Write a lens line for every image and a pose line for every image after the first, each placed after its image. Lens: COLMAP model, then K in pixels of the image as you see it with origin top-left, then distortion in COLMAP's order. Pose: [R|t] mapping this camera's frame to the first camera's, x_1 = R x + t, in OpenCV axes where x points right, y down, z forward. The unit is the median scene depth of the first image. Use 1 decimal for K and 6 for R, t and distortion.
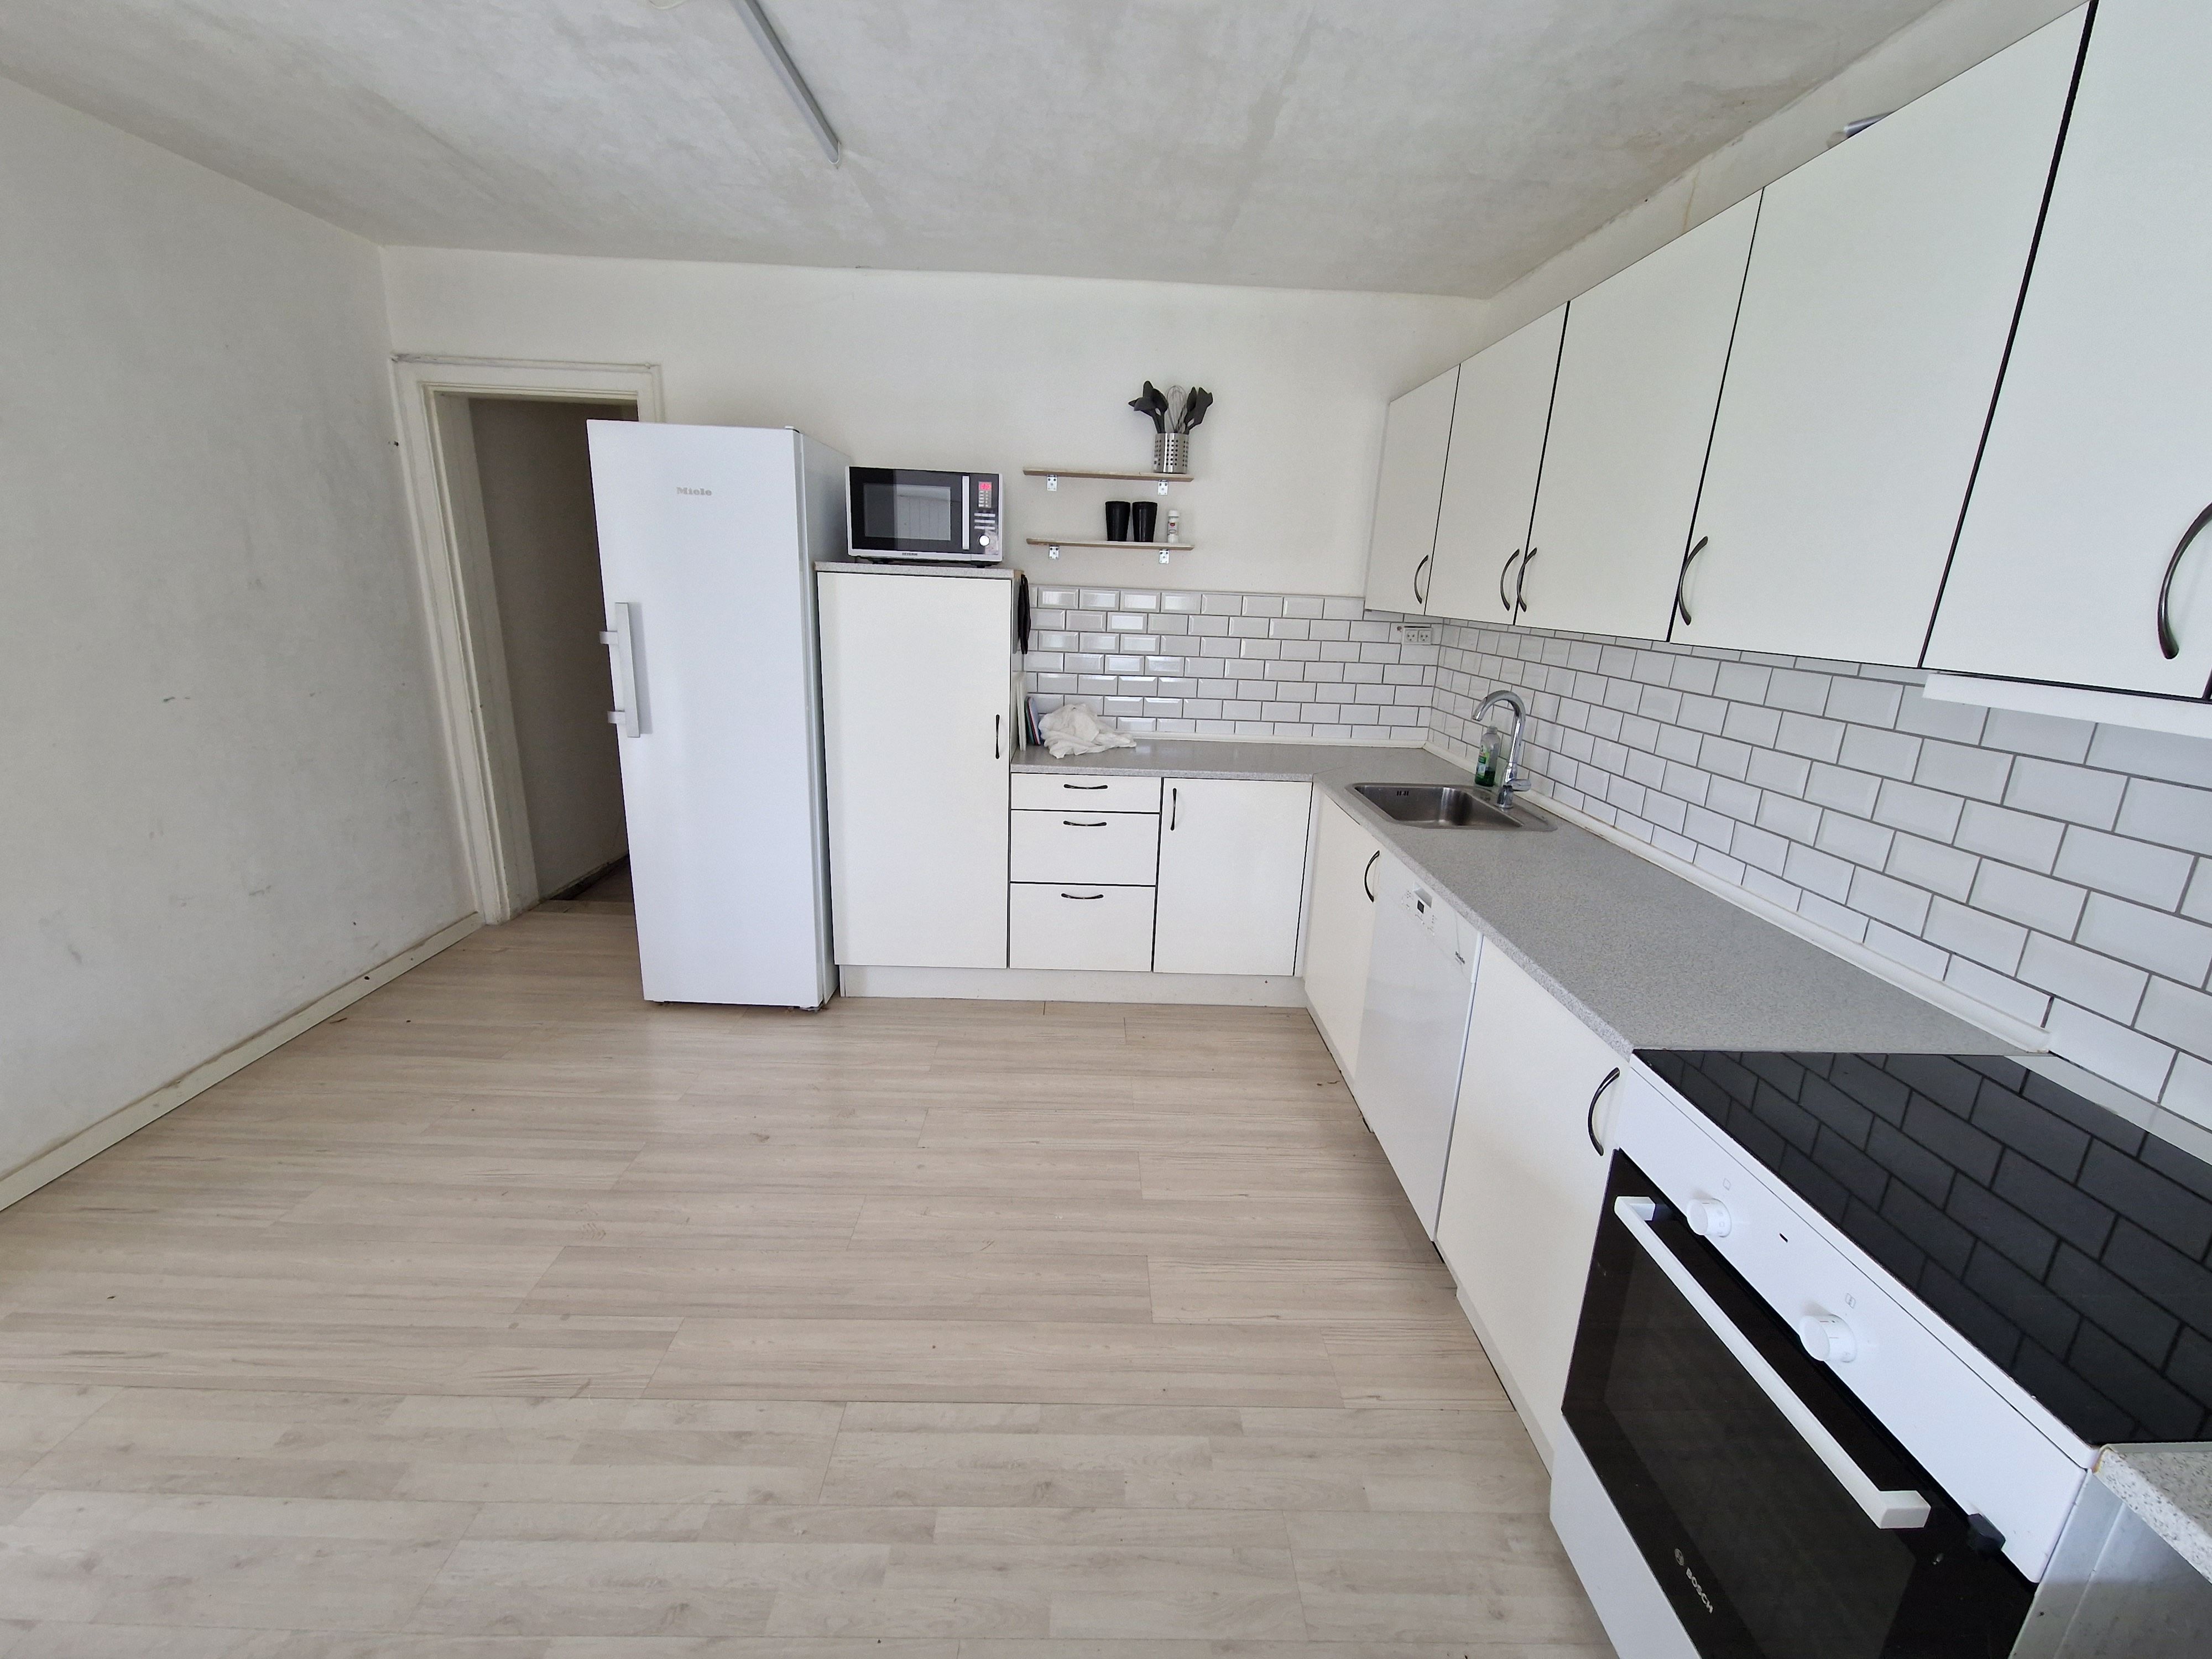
lens RADIAL K [[903.5, 0, 1106.0], [0, 903.5, 829.5], [0, 0, 1]] dist [-0.000182, -0.002961]
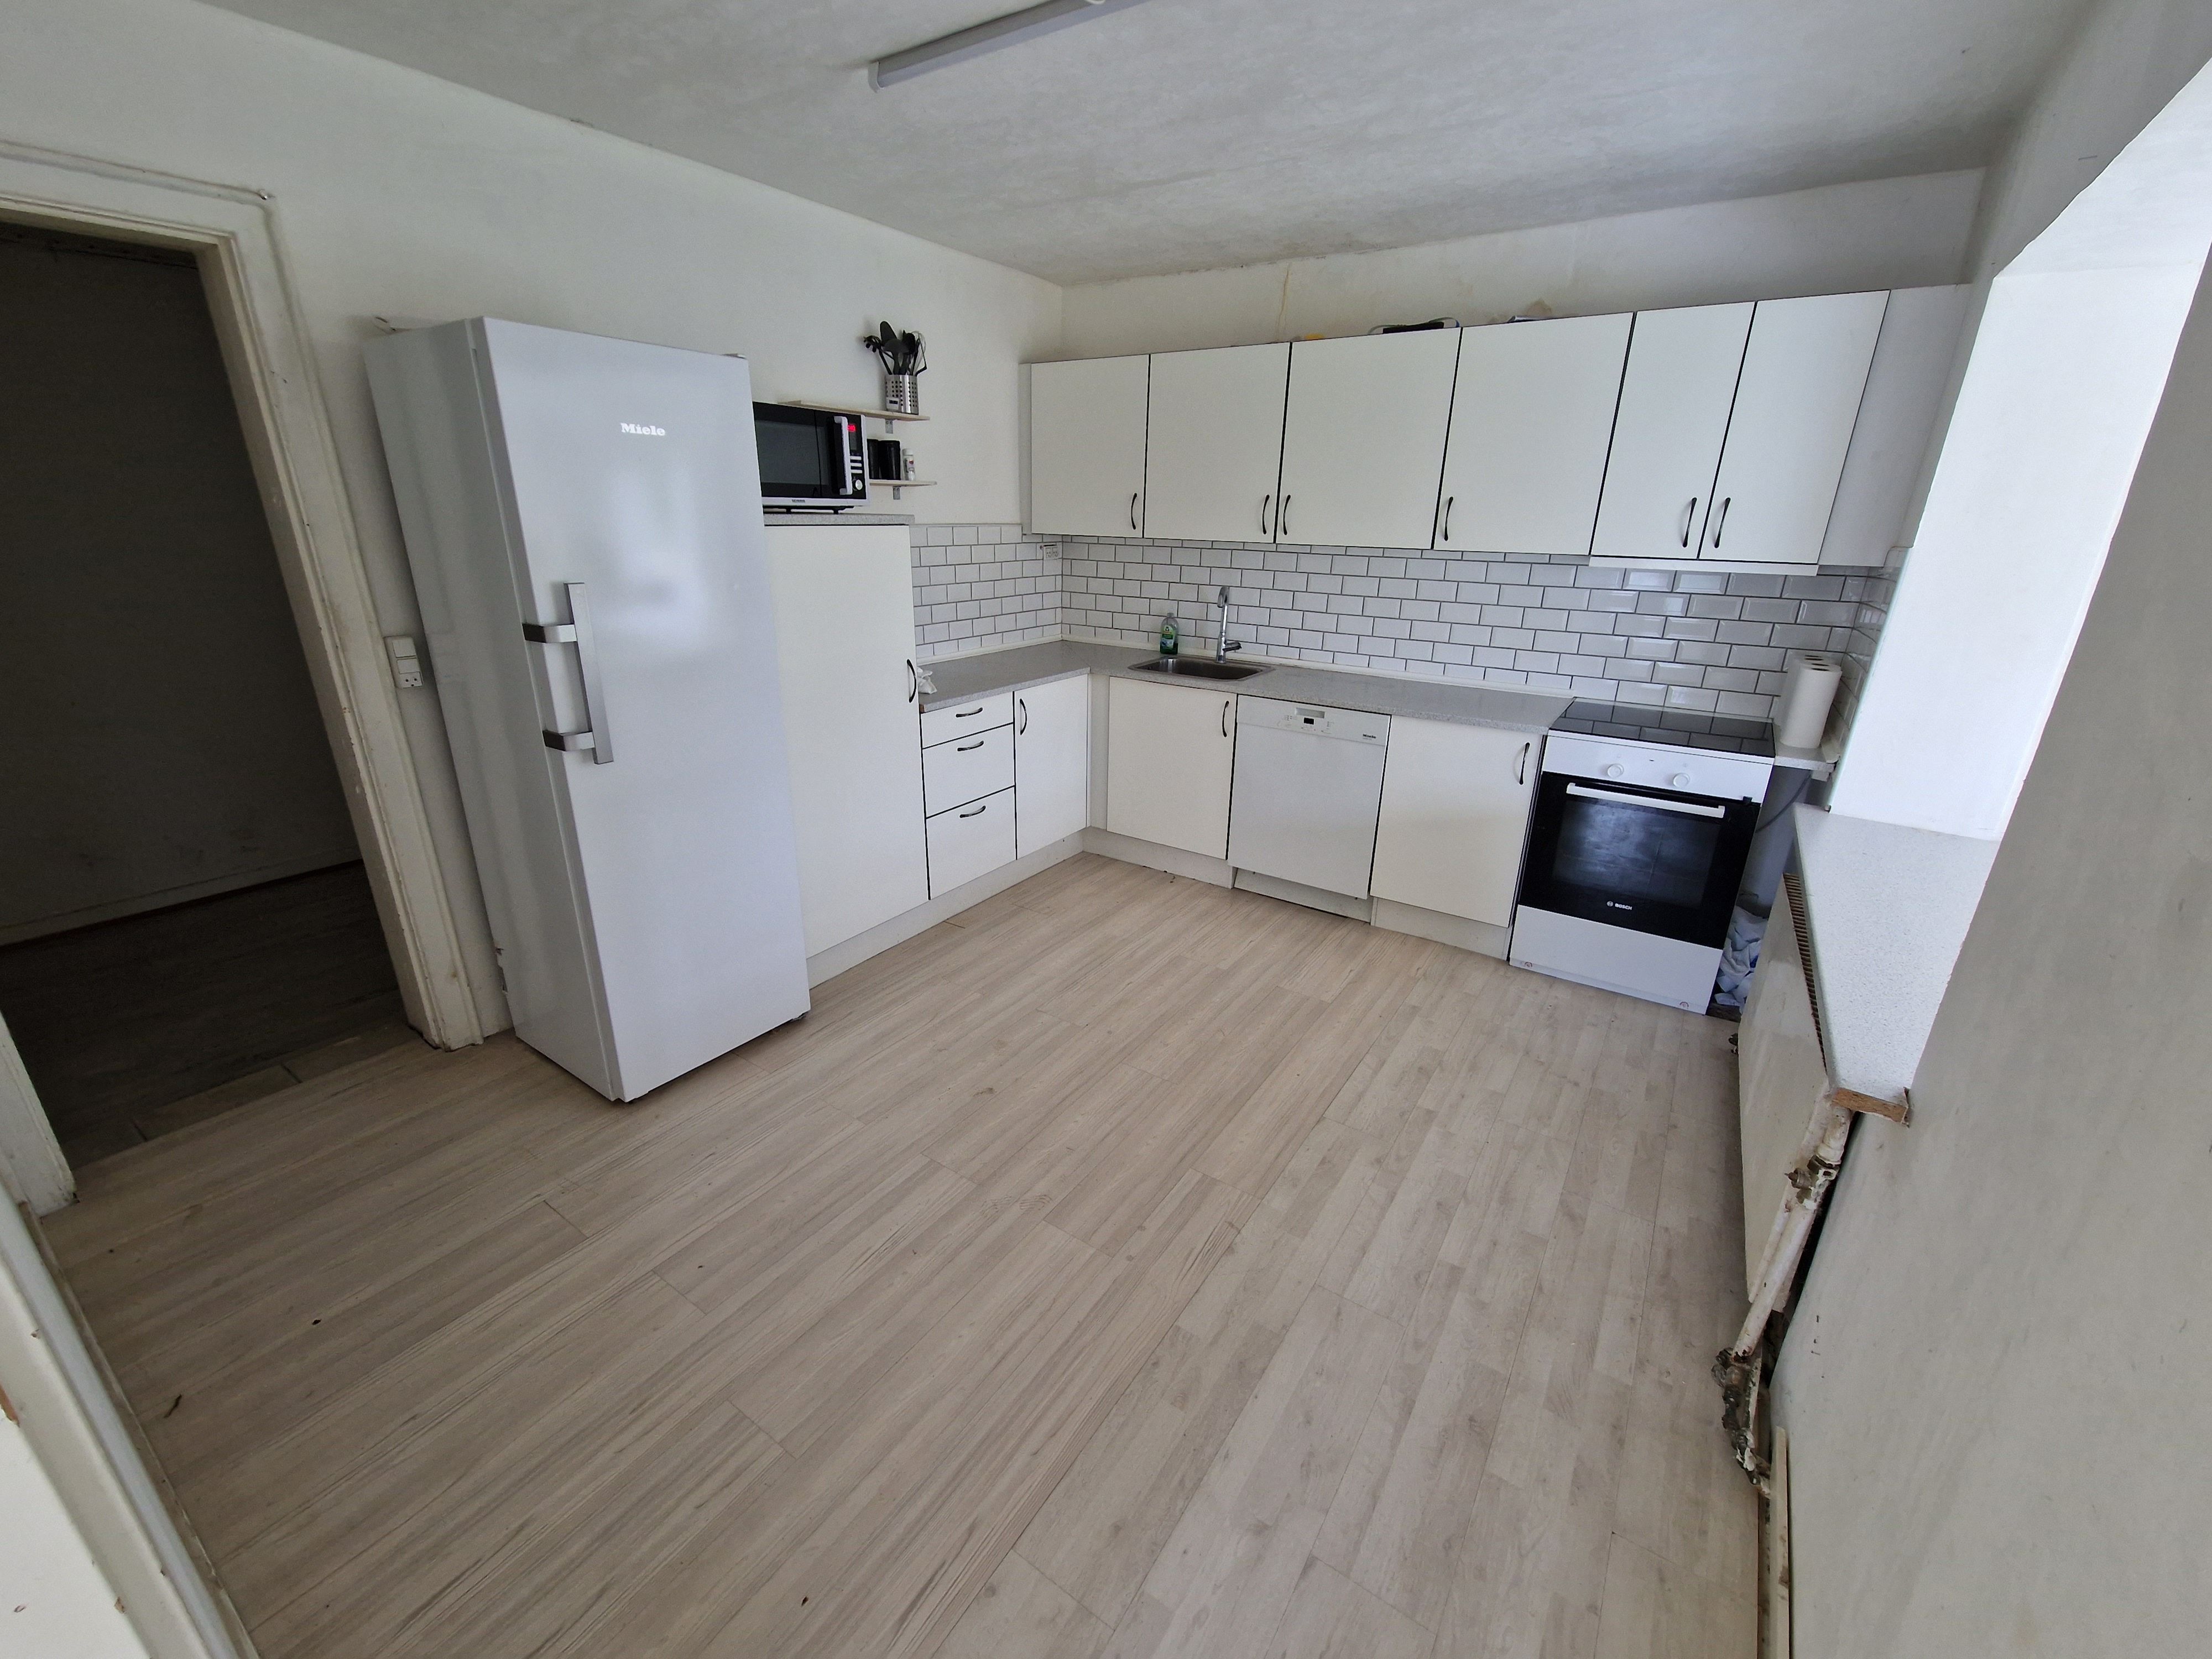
lens RADIAL K [[903.5, 0, 1106.0], [0, 903.5, 829.5], [0, 0, 1]] dist [-0.000182, -0.002961]
pose [[0.574236, -0.301871, 0.761004, -1.043384], [0.221990, 0.952127, 0.210177, -0.137065], [-0.788019, 0.048244, 0.613758, 0.255348]]
